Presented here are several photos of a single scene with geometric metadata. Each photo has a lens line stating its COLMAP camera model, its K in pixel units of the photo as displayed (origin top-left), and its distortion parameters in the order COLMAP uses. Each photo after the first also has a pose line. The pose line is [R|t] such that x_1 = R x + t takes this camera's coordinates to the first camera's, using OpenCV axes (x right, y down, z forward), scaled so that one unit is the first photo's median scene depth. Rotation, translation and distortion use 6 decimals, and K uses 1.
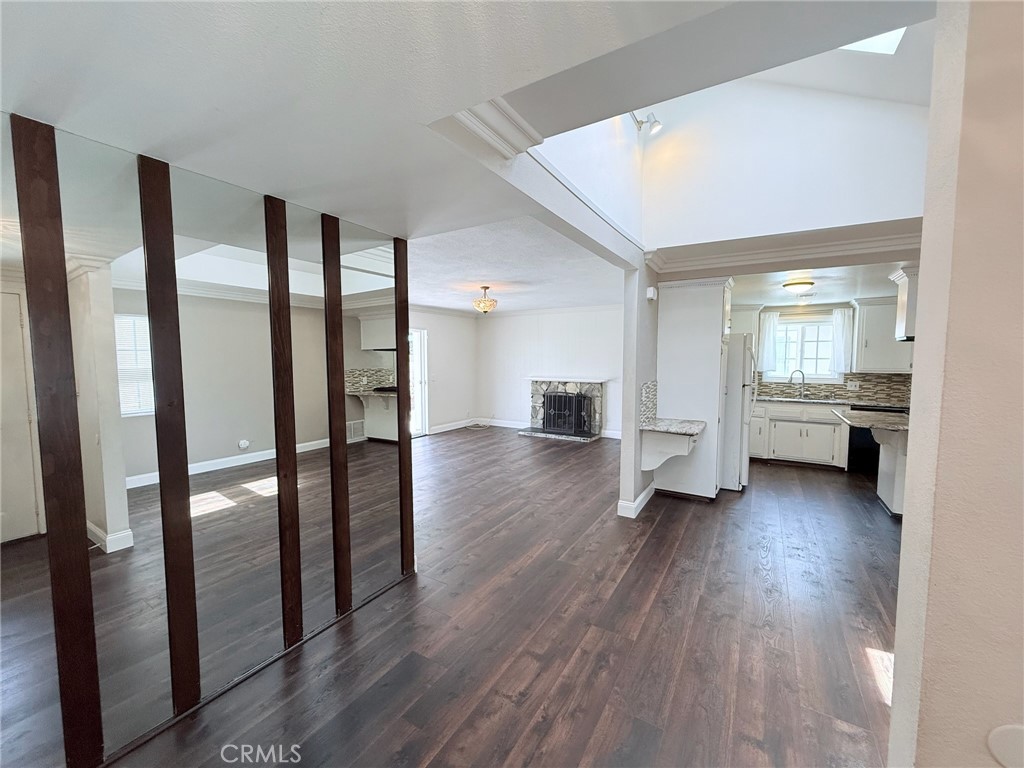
lens RADIAL K [[408.5, 0, 509.2], [0, 408.5, 383.4], [0, 0, 1]] dist [-0.000202, -0.000272]
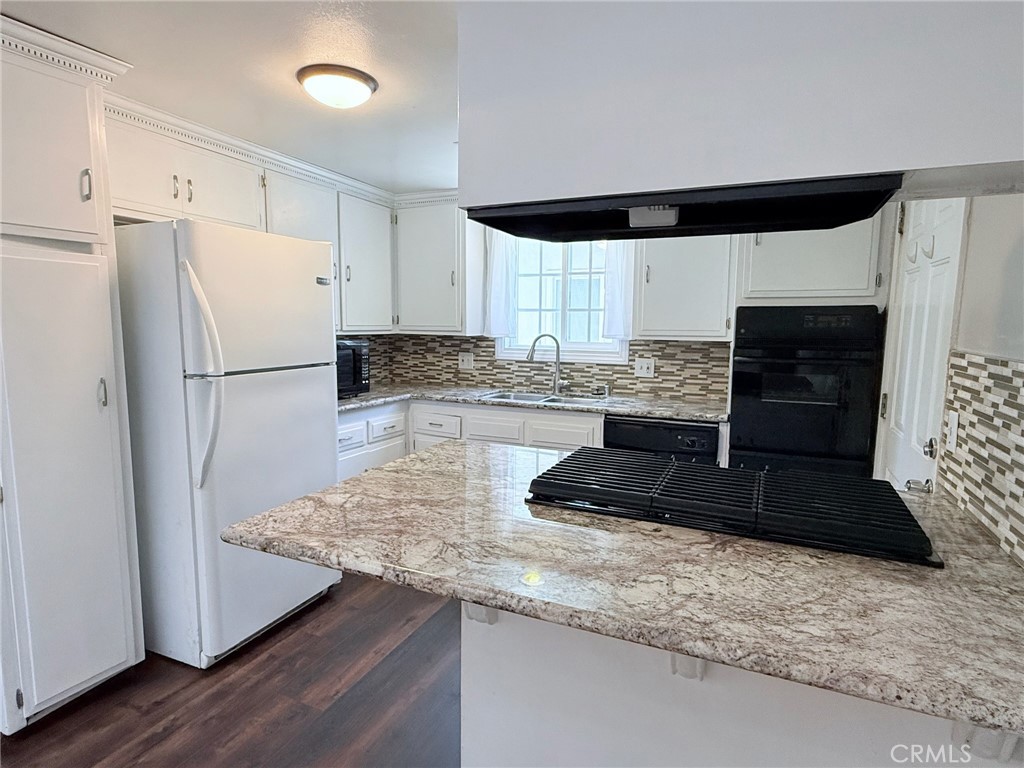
lens RADIAL K [[552.4, 0, 512.0], [0, 552.4, 384.0], [0, 0, 1]] dist [-0.005720, -0.000471]
pose [[0.991033, -0.010385, 0.133212, 0.608165], [0.003459, 0.998635, 0.052121, -0.008991], [-0.133571, -0.051193, 0.989716, 0.392149]]
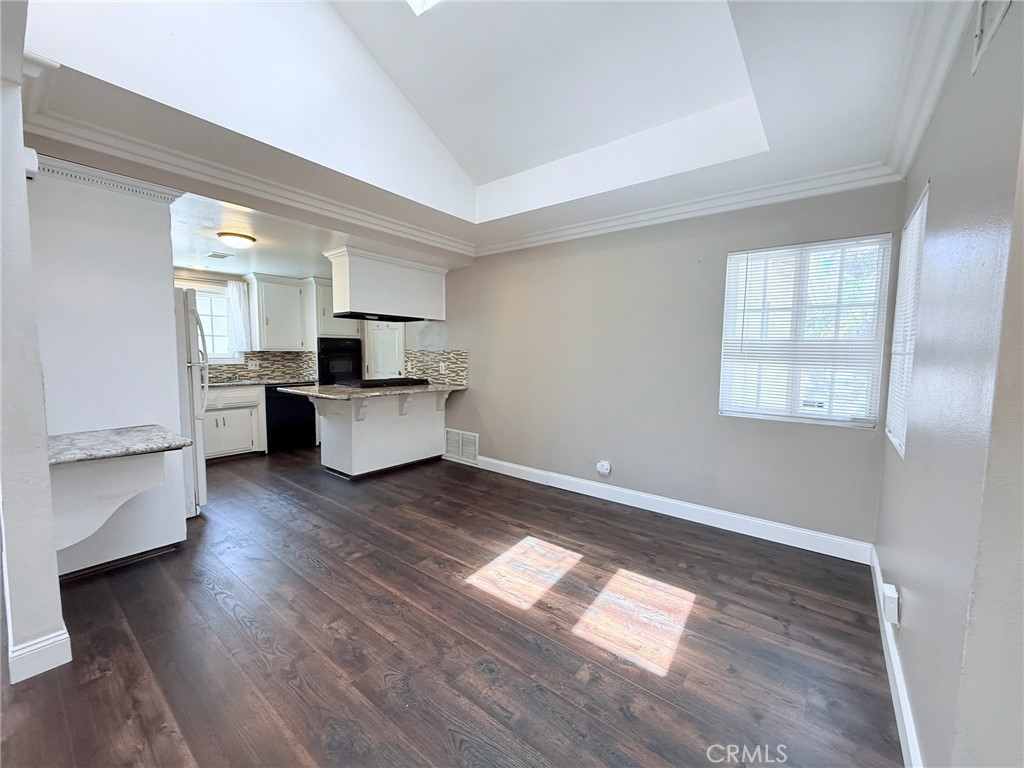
lens RADIAL K [[408.5, 0, 509.2], [0, 408.5, 383.4], [0, 0, 1]] dist [-0.000202, -0.000272]
pose [[0.113399, -0.076391, 0.990608, -0.039581], [0.054379, 0.996023, 0.070584, 0.013516], [-0.992060, 0.045864, 0.117102, 0.298047]]
